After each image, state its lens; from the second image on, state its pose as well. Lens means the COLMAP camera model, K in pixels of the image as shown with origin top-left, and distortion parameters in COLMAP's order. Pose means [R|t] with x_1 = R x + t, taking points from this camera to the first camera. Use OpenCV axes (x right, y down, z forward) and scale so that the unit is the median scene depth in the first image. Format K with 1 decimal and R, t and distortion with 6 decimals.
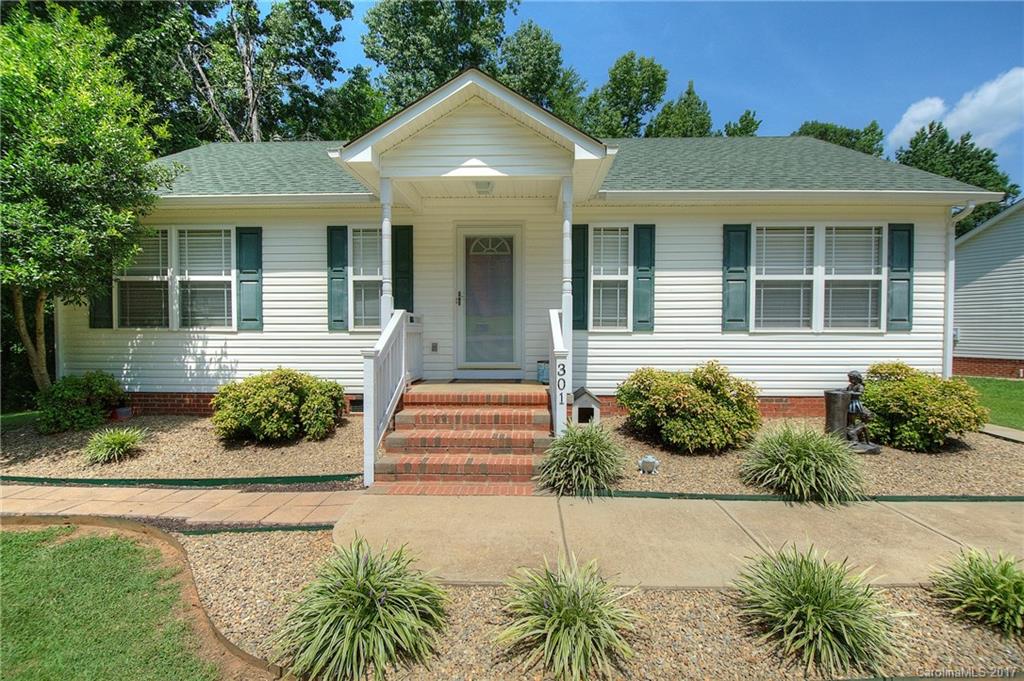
lens RADIAL K [[453.8, 0, 515.5], [0, 453.8, 343.3], [0, 0, 1]] dist [0.014401, -0.020072]
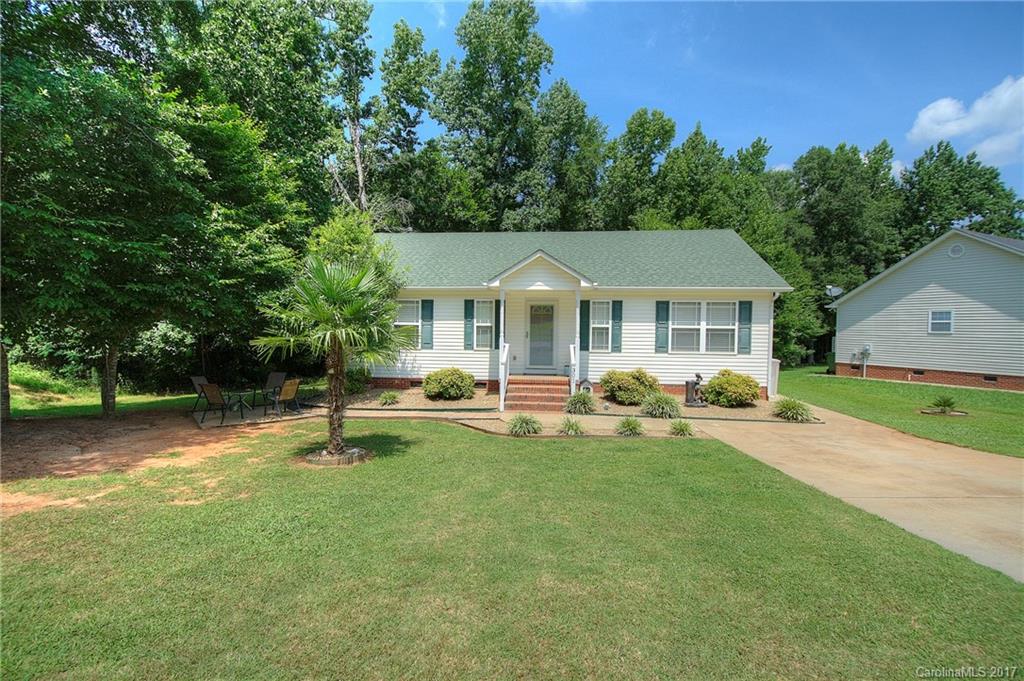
lens RADIAL K [[453.8, 0, 515.5], [0, 453.8, 343.3], [0, 0, 1]] dist [0.014401, -0.020072]
pose [[0.998370, 0.013647, -0.055411, -0.060977], [-0.013467, 0.999903, 0.003616, -0.066935], [0.055455, -0.002864, 0.998457, -1.082892]]
